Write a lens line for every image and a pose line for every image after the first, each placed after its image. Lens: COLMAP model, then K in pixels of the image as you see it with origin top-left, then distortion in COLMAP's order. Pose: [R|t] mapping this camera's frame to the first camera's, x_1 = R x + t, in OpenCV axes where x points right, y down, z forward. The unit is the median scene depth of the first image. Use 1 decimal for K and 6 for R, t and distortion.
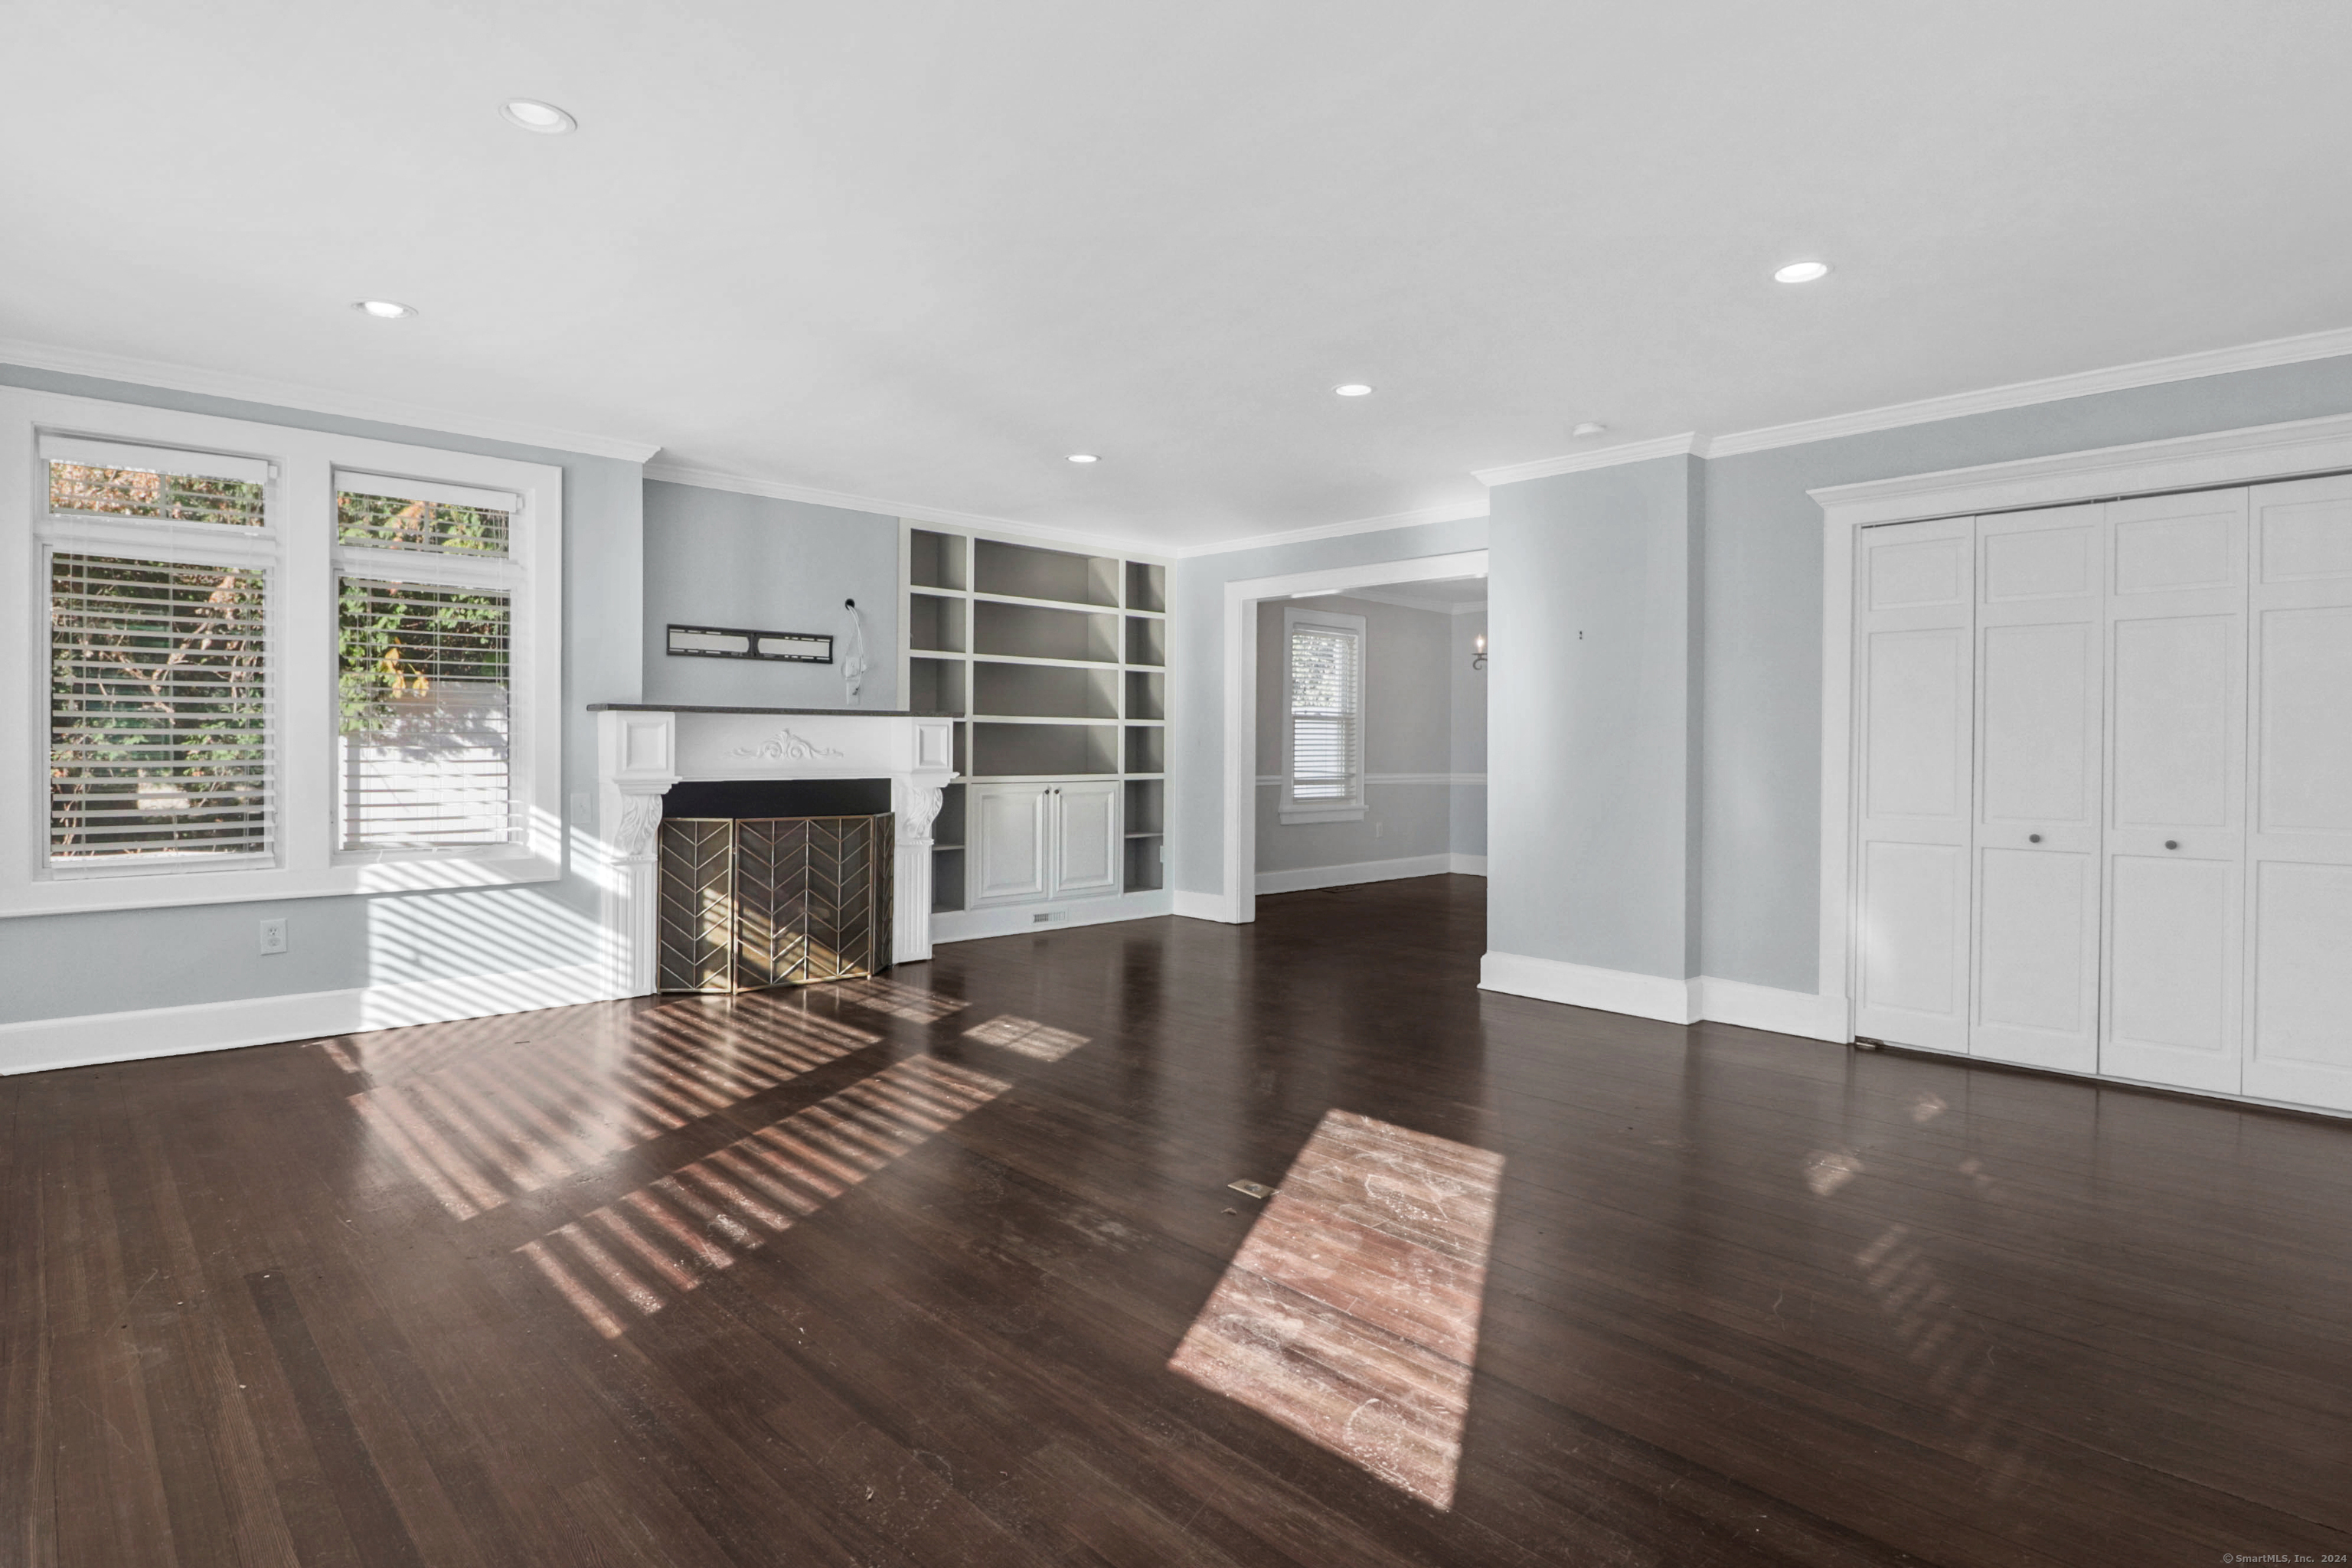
lens RADIAL K [[1209.1, 0, 1174.3], [0, 1209.1, 751.8], [0, 0, 1]] dist [-0.002138, -0.007924]
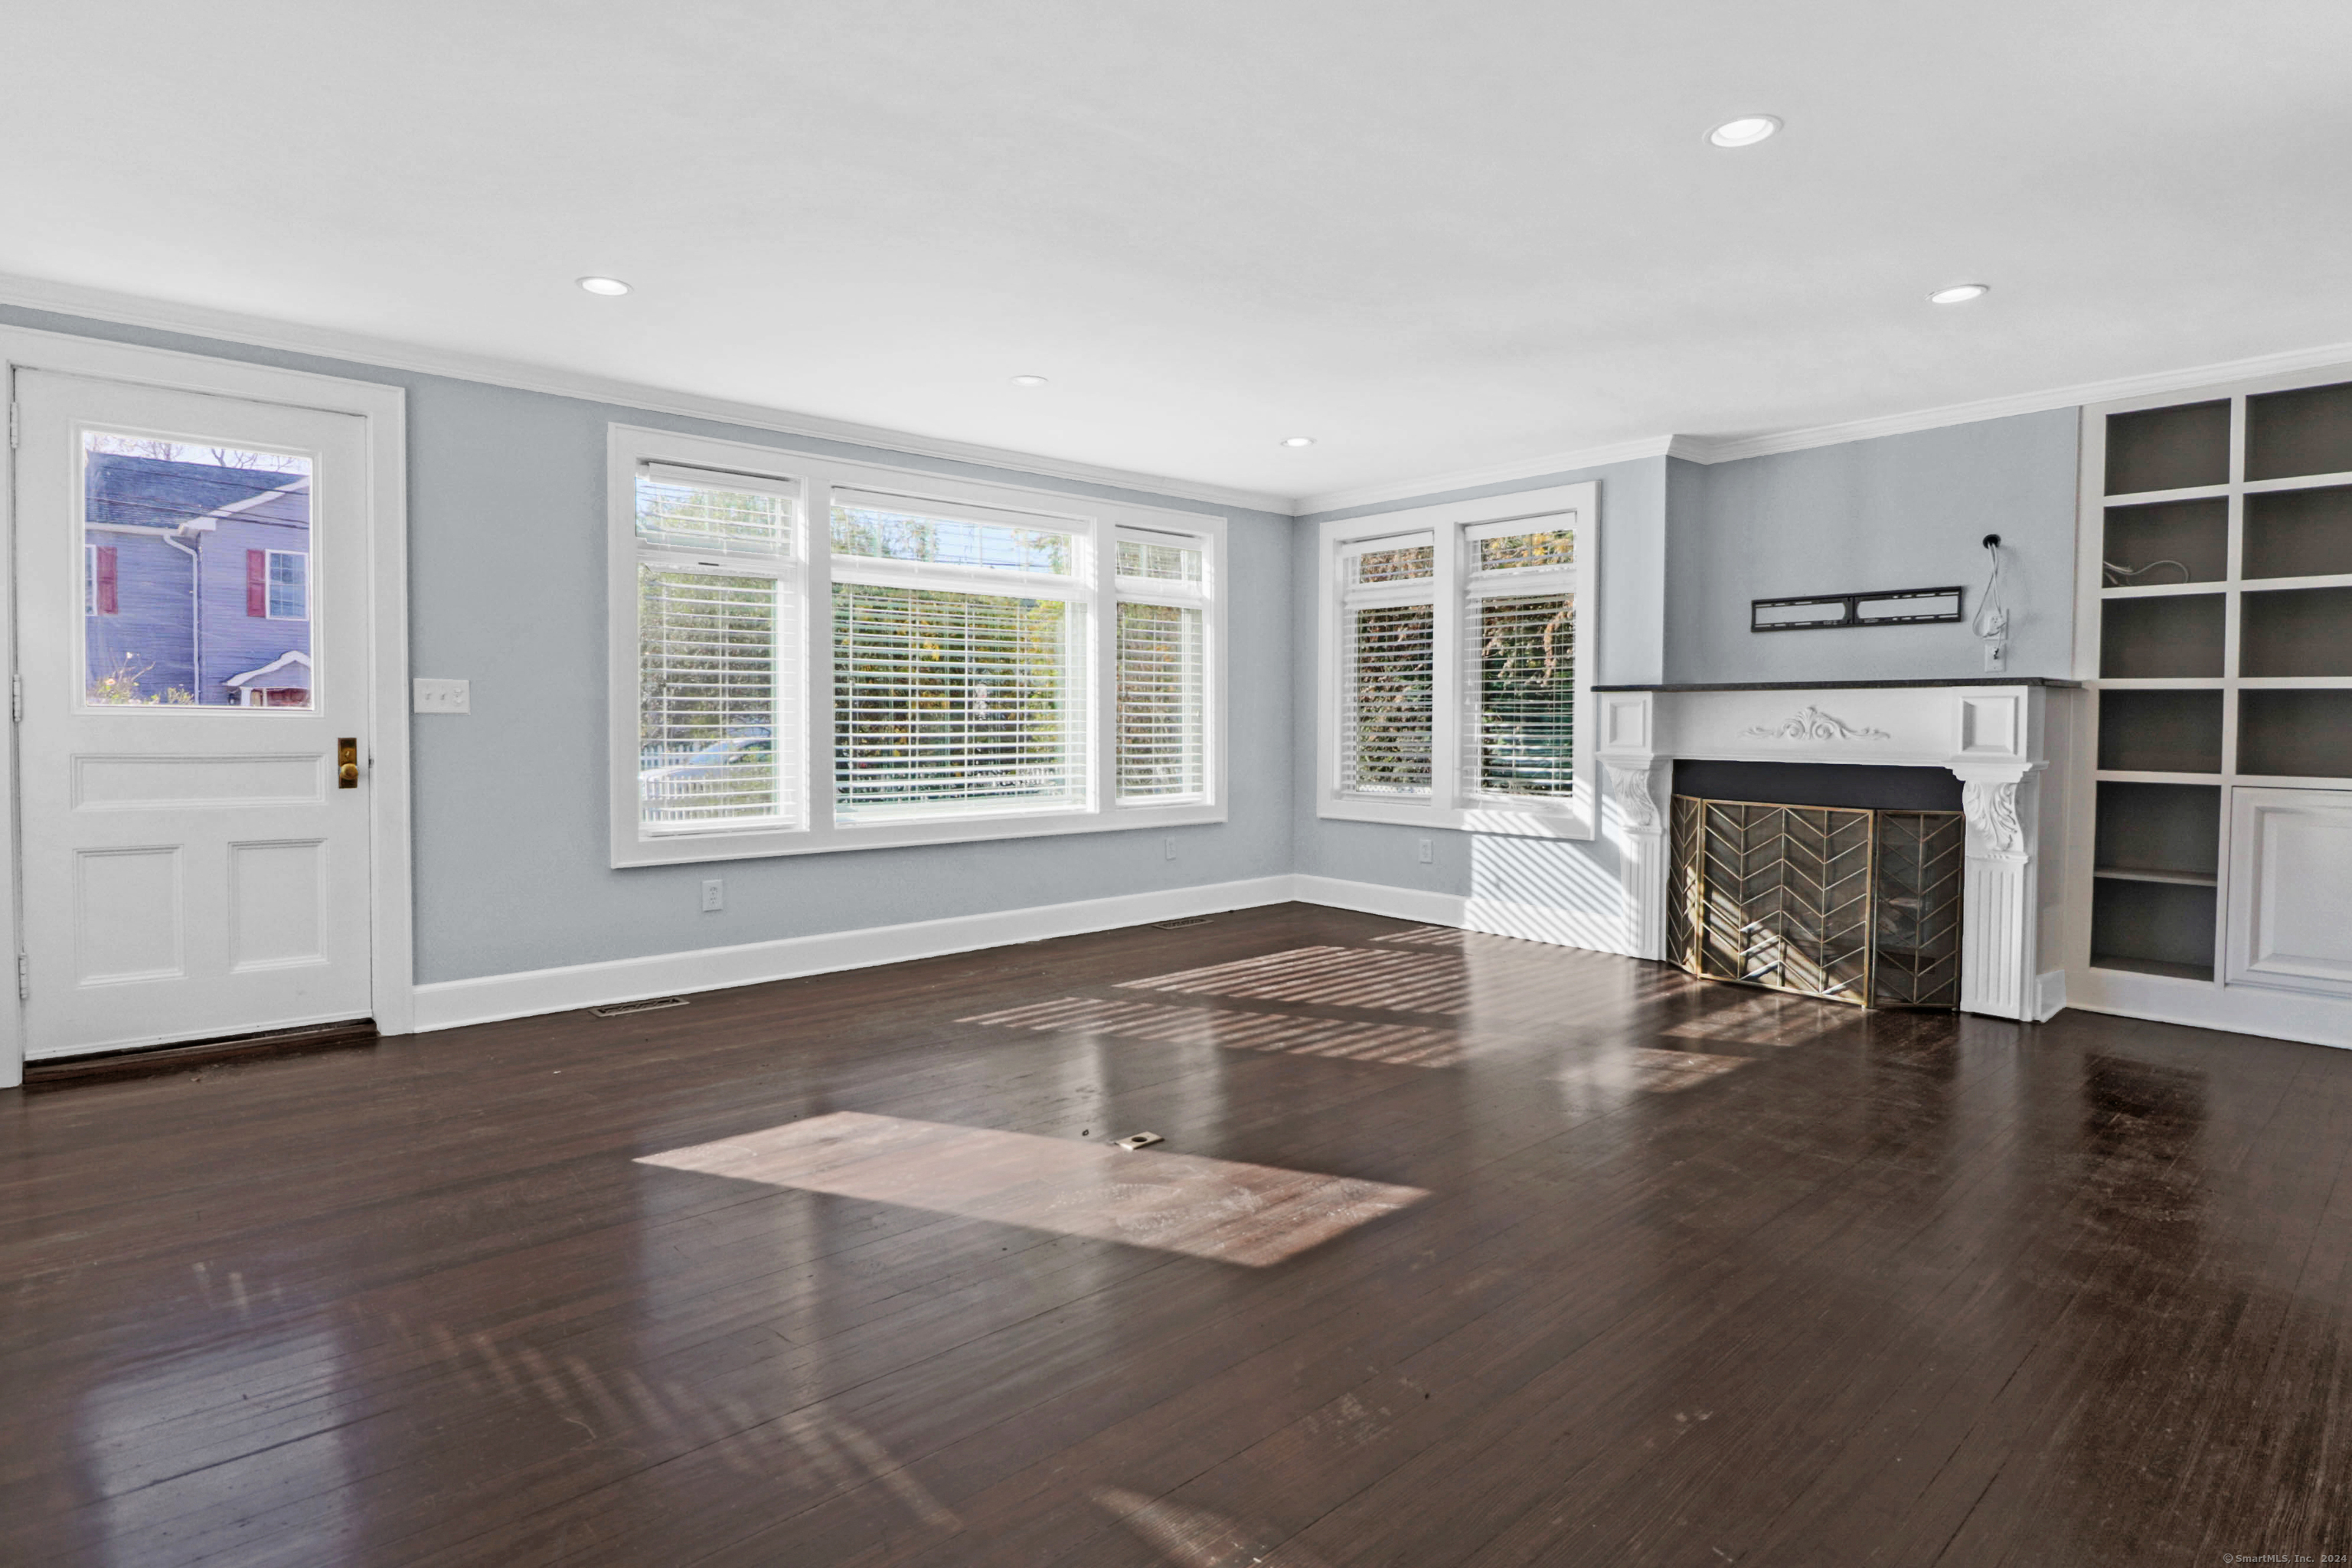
lens RADIAL K [[1221.0, 0, 1165.0], [0, 1221.0, 759.5], [0, 0, 1]] dist [-0.000867, -0.006247]
pose [[-0.035403, 0.029426, -0.998940, 0.634969], [-0.010496, 0.999500, 0.029815, -0.001139], [0.999318, 0.011540, -0.035076, 0.600603]]
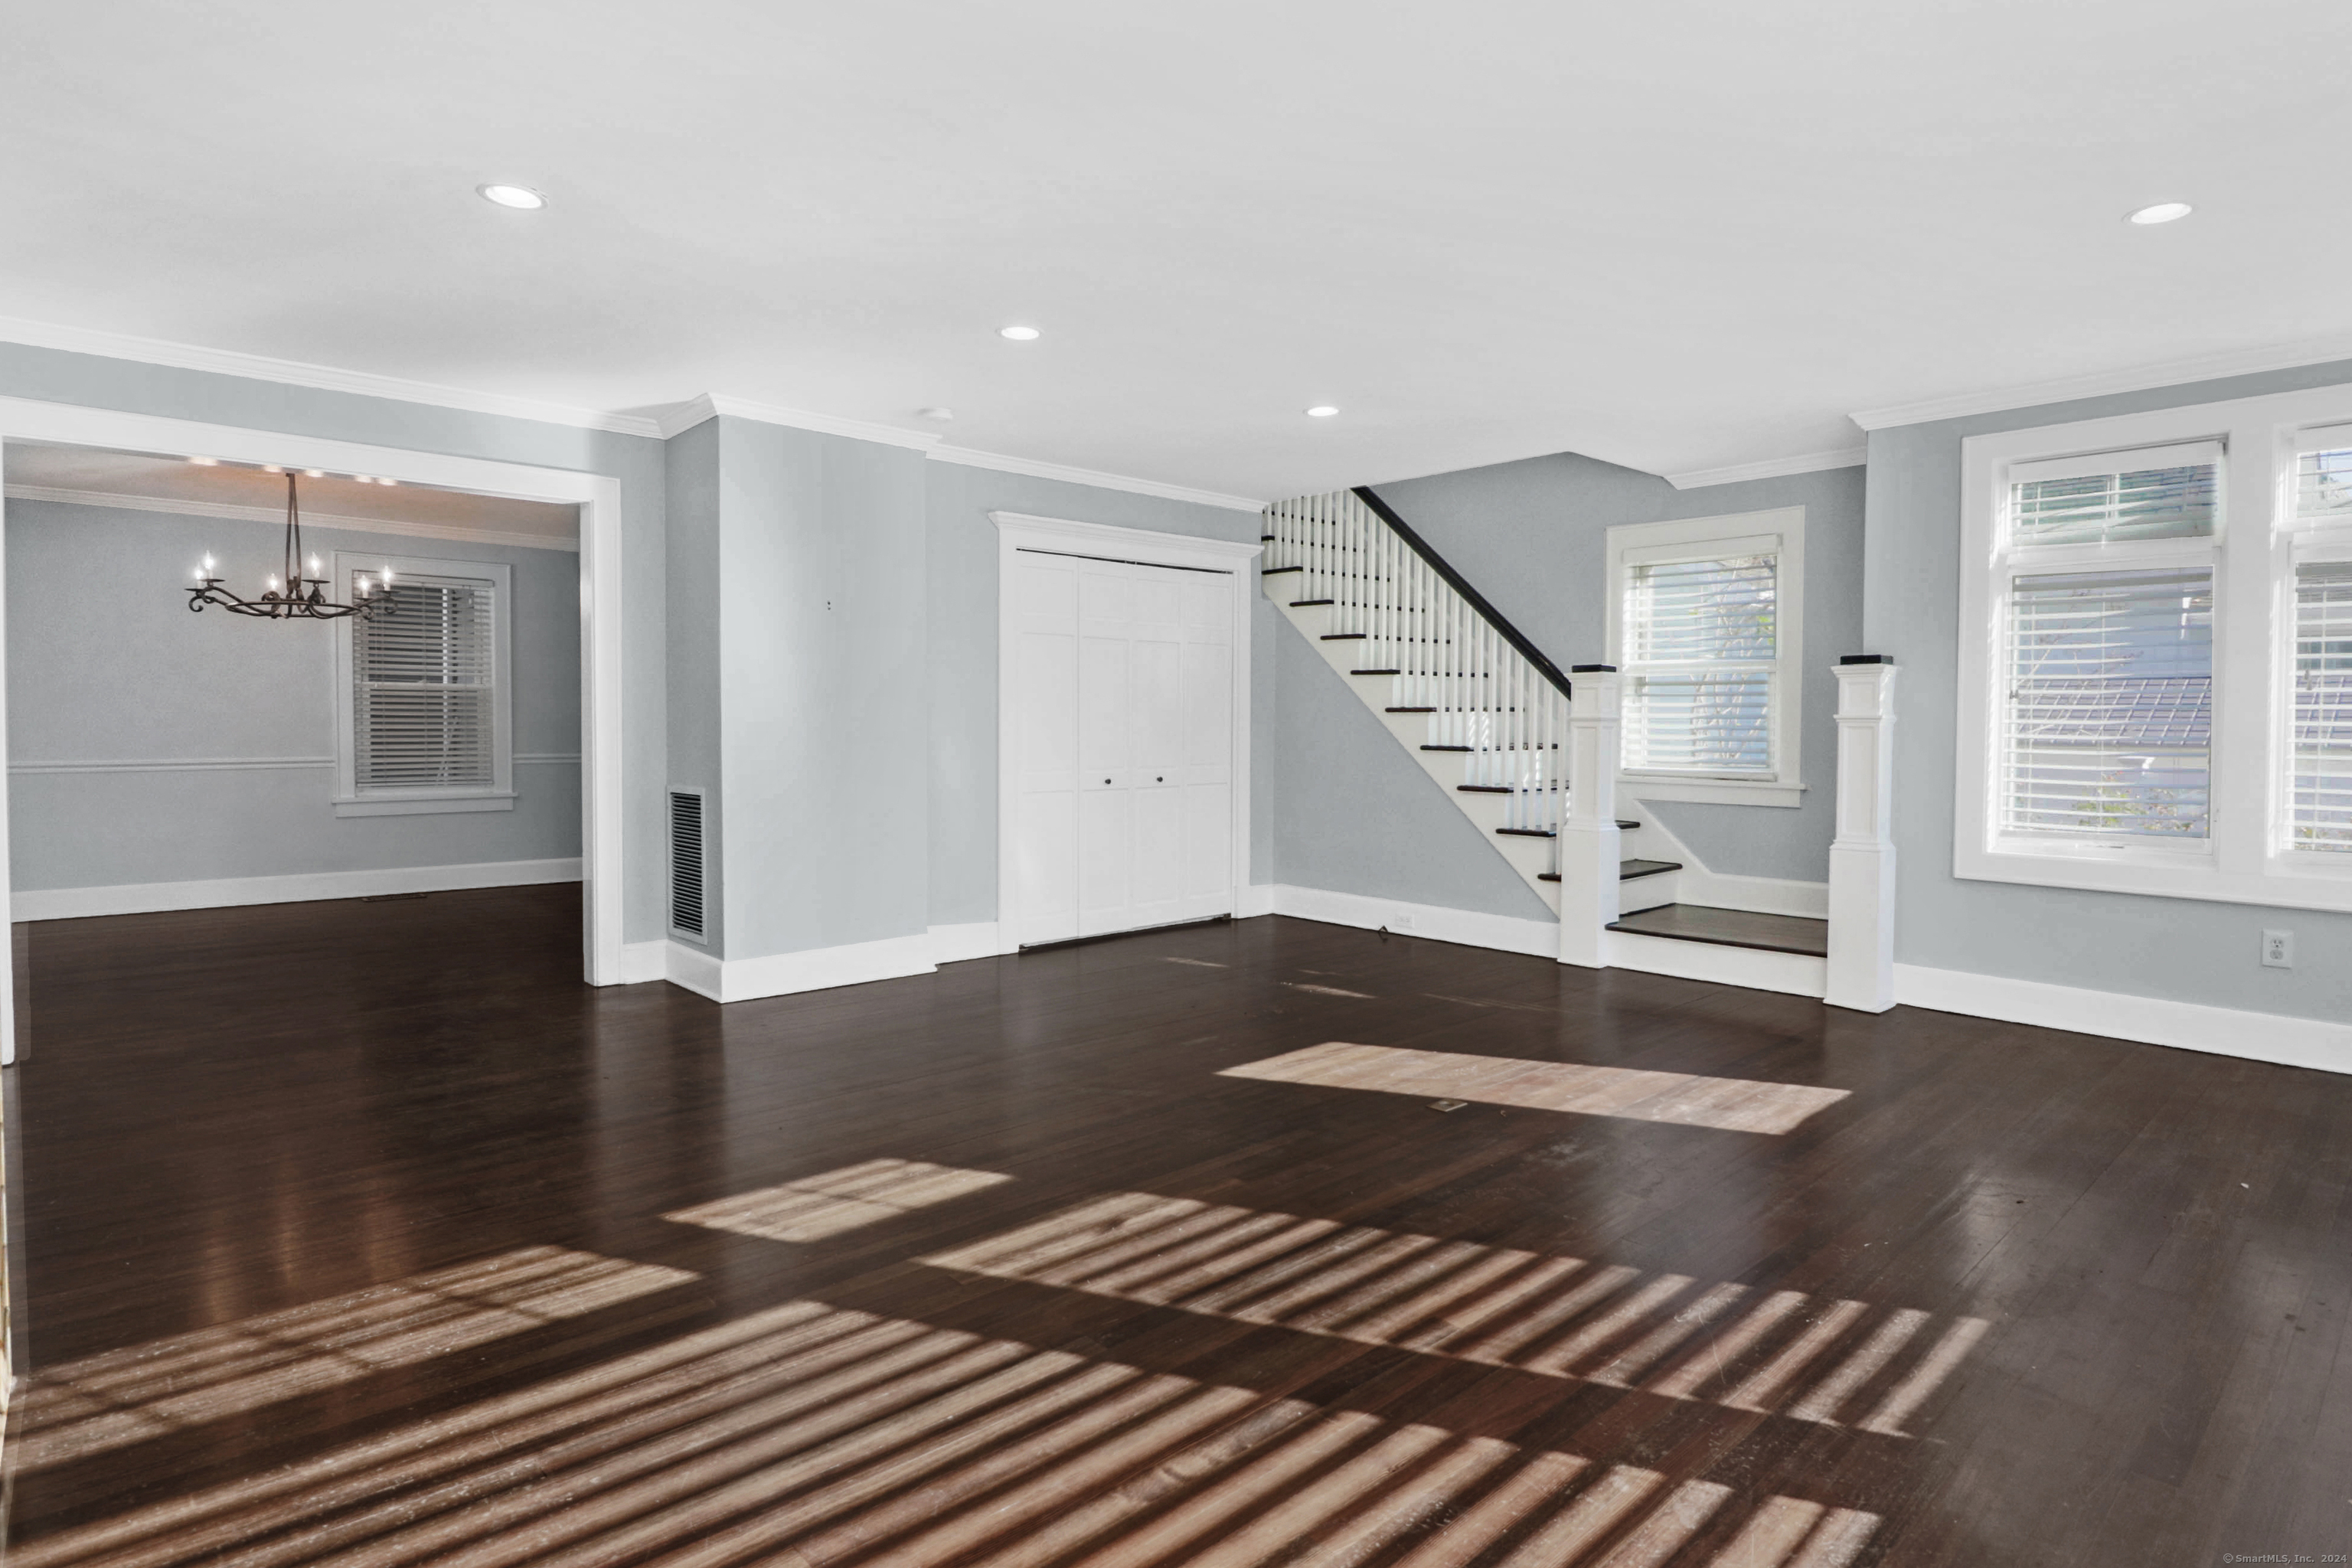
lens RADIAL K [[1218.9, 0, 1160.2], [0, 1218.9, 768.3], [0, 0, 1]] dist [-0.009822, 0.000166]
pose [[0.034278, -0.044648, 0.998415, -0.628749], [0.002311, 0.999002, 0.044595, -0.010020], [-0.999410, 0.000779, 0.034347, 0.703203]]
